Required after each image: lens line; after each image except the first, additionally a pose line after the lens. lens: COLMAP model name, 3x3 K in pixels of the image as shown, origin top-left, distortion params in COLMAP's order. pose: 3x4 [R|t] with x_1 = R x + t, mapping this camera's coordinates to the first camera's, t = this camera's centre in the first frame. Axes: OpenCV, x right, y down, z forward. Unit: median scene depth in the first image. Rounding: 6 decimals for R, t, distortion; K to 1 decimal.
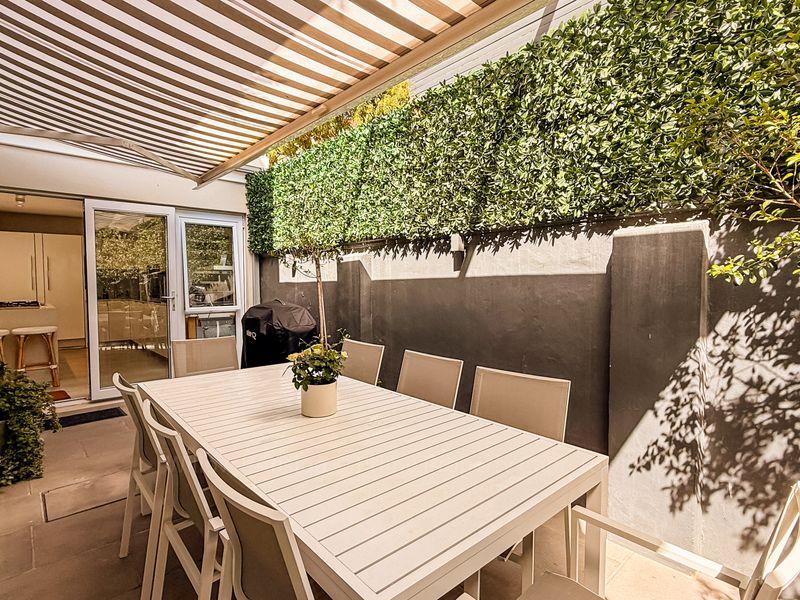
lens RADIAL K [[421.6, 0, 400.0], [0, 421.6, 300.0], [0, 0, 1]] dist [-0.000632, -0.001265]
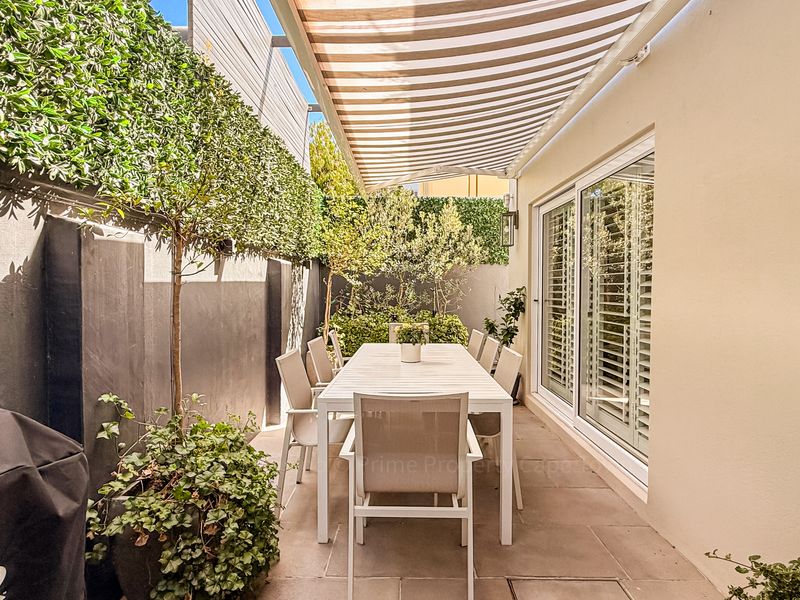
lens RADIAL K [[421.6, 0, 400.0], [0, 421.6, 300.0], [0, 0, 1]] dist [-0.000632, -0.001265]
pose [[-0.741426, -0.018402, 0.670782, -0.795799], [0.031809, 0.997536, 0.062526, -0.056549], [-0.670280, 0.067695, -0.739014, 1.380659]]
